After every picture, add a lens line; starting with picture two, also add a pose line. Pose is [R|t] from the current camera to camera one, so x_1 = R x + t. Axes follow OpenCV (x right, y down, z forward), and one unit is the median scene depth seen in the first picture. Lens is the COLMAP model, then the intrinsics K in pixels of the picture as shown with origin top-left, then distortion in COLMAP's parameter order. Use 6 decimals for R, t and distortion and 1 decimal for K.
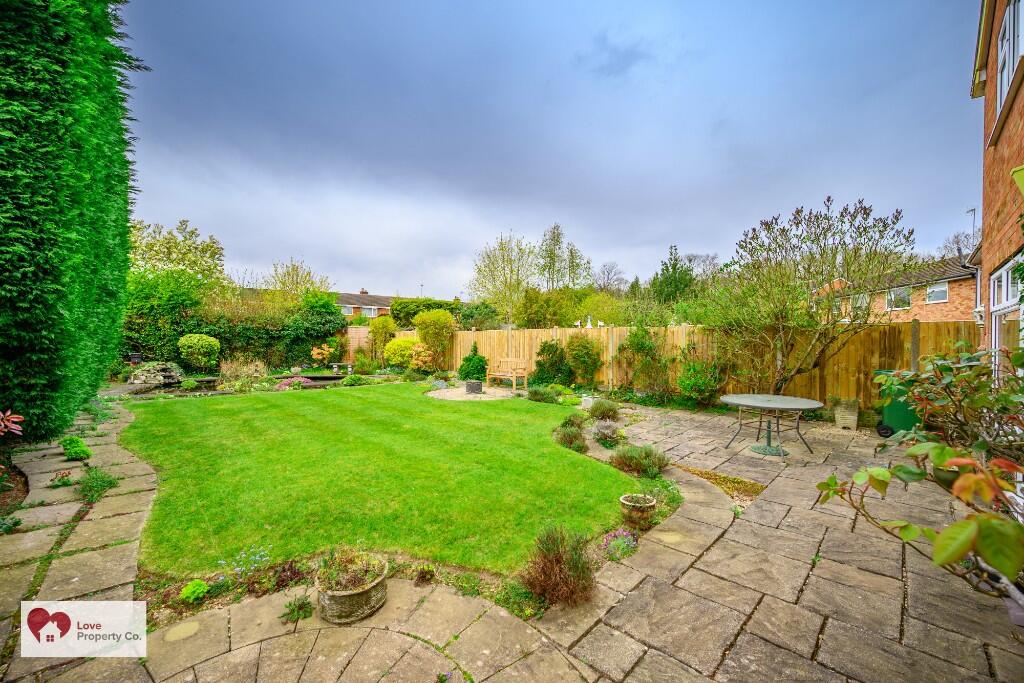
lens RADIAL K [[404.9, 0, 511.4], [0, 404.9, 345.2], [0, 0, 1]] dist [-0.002889, -0.000670]
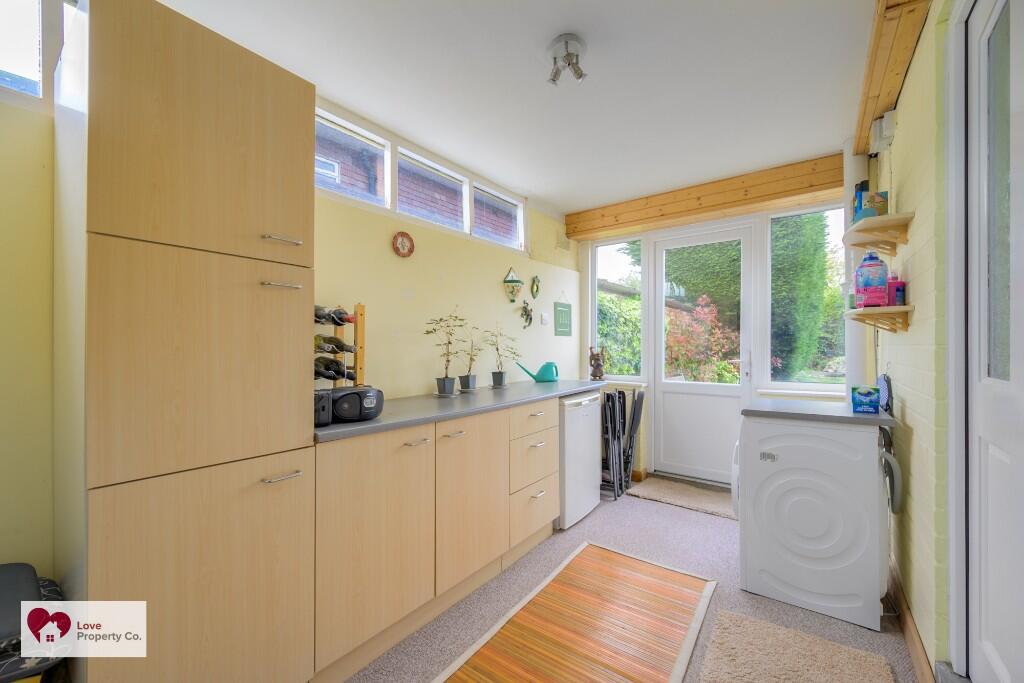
lens RADIAL K [[404.9, 0, 511.2], [0, 404.9, 344.6], [0, 0, 1]] dist [-0.002889, -0.000670]
pose [[0.148025, 0.004385, -0.988974, 0.639015], [-0.023279, 0.999729, 0.000949, 0.074711], [0.988710, 0.022881, 0.148087, -0.652539]]
